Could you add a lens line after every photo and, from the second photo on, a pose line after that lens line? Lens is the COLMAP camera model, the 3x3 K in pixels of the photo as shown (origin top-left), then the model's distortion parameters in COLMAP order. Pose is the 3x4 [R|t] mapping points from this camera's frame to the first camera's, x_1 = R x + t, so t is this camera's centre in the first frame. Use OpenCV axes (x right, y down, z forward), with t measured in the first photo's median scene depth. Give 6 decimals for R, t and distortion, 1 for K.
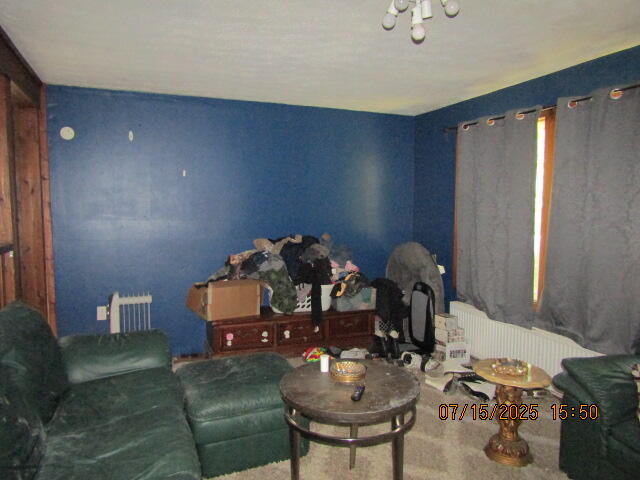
lens RADIAL K [[461.4, 0, 318.1], [0, 461.4, 239.8], [0, 0, 1]] dist [0.000195, 0.003963]
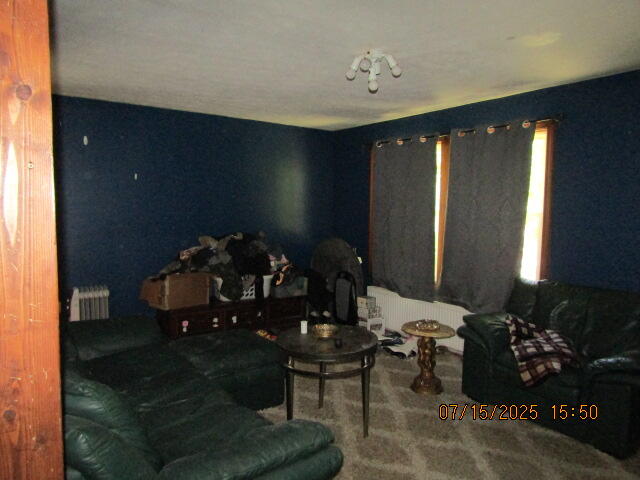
lens RADIAL K [[461.4, 0, 318.1], [0, 461.4, 239.8], [0, 0, 1]] dist [0.000195, 0.003963]
pose [[0.969145, -0.010957, 0.246249, -0.145985], [0.011143, 0.999938, 0.000638, 0.009283], [-0.246241, 0.002126, 0.969206, -0.157869]]
